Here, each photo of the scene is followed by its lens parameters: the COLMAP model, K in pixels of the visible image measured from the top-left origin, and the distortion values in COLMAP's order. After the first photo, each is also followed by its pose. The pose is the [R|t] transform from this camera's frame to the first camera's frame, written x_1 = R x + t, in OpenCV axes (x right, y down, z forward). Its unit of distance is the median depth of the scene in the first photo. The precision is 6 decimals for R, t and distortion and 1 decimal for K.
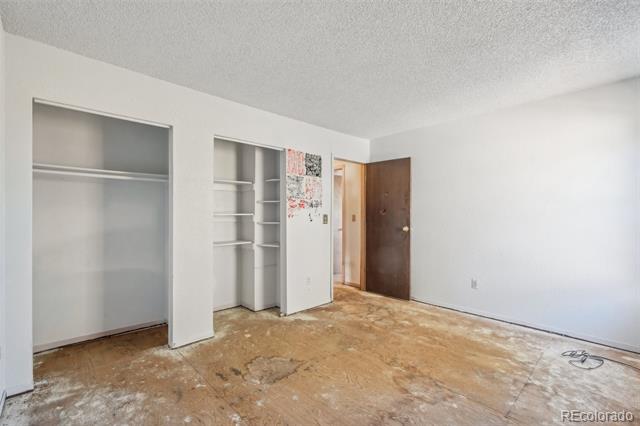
lens RADIAL K [[279.2, 0, 320.0], [0, 279.2, 214.6], [0, 0, 1]] dist [-0.000659, 0.000806]
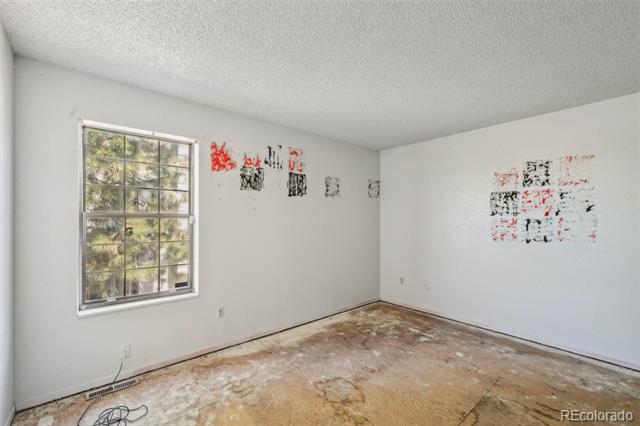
lens RADIAL K [[279.2, 0, 320.0], [0, 279.2, 215.8], [0, 0, 1]] dist [-0.000659, 0.000806]
pose [[-0.998853, -0.001821, 0.047846, 0.393632], [-0.002456, 0.999910, -0.013214, -0.051086], [-0.047818, -0.013316, -0.998767, 2.101266]]
